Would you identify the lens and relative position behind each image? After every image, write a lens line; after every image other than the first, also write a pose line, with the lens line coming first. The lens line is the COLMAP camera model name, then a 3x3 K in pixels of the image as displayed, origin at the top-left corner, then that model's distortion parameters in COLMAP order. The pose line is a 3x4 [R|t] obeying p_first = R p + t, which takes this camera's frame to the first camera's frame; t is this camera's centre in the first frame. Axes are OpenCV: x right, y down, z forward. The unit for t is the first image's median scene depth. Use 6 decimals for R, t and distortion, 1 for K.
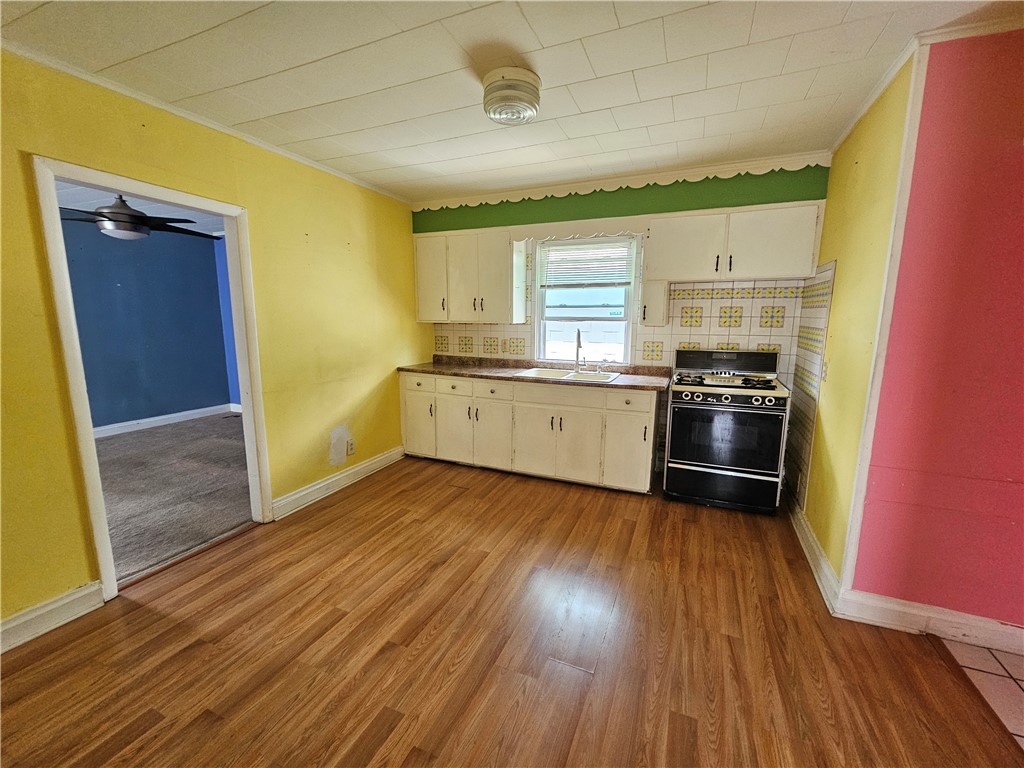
lens RADIAL K [[420.5, 0, 510.6], [0, 420.5, 383.0], [0, 0, 1]] dist [-0.002687, 0.002569]
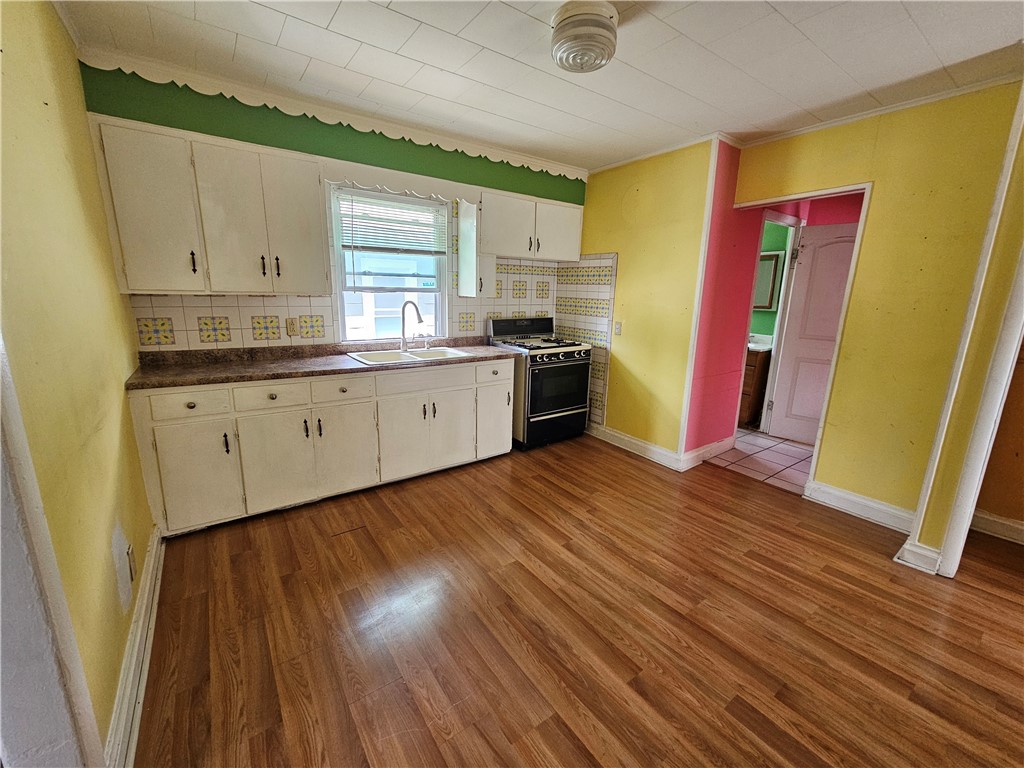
lens RADIAL K [[420.5, 0, 510.6], [0, 420.5, 383.0], [0, 0, 1]] dist [-0.002687, 0.002569]
pose [[0.511218, -0.178550, 0.840700, -0.554938], [0.116051, 0.983564, 0.138323, -0.065388], [-0.851580, 0.026851, 0.523536, 0.409139]]
